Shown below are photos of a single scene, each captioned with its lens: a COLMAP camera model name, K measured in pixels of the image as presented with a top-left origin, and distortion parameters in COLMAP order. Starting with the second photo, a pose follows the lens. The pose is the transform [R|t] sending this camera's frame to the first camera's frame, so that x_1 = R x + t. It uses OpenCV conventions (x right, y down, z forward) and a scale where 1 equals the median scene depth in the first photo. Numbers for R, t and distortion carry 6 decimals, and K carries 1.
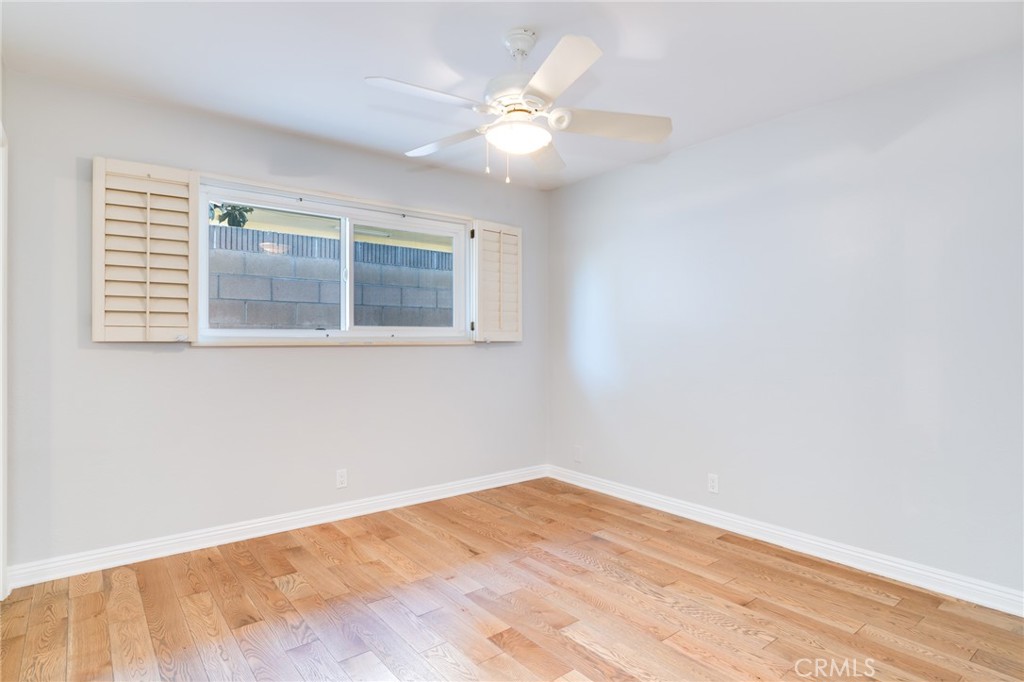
lens RADIAL K [[552.5, 0, 521.6], [0, 552.5, 343.4], [0, 0, 1]] dist [-0.005957, 0.000719]
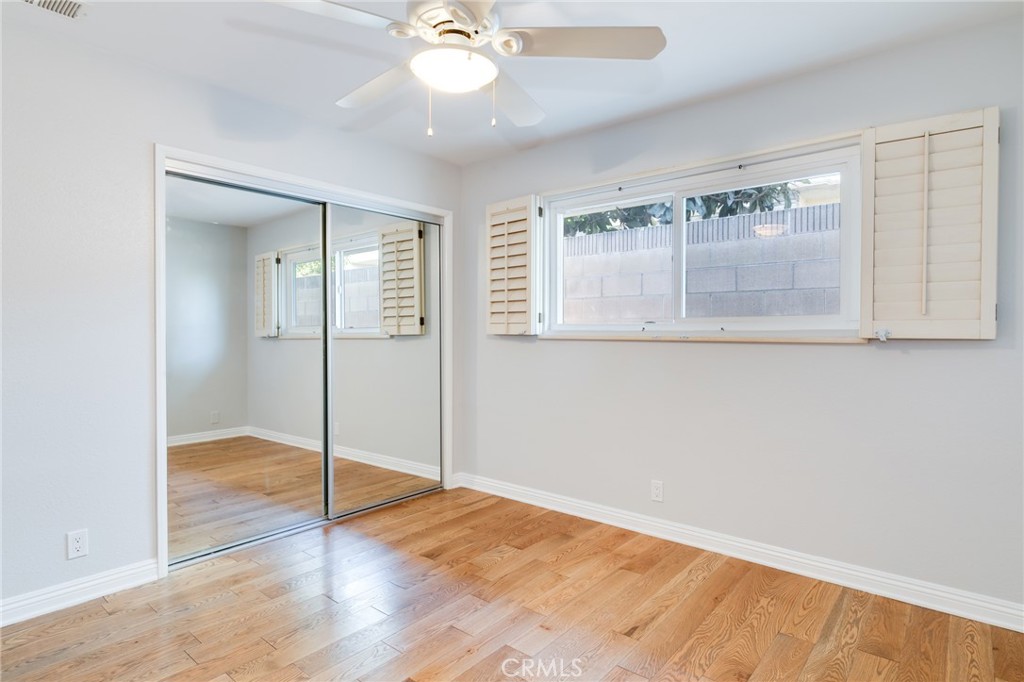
lens RADIAL K [[552.5, 0, 517.9], [0, 552.5, 342.5], [0, 0, 1]] dist [-0.005957, 0.000719]
pose [[0.181930, 0.020519, -0.983097, 0.561705], [-0.008995, 0.999775, 0.019202, -0.009349], [0.983270, 0.005349, 0.182073, 0.694902]]
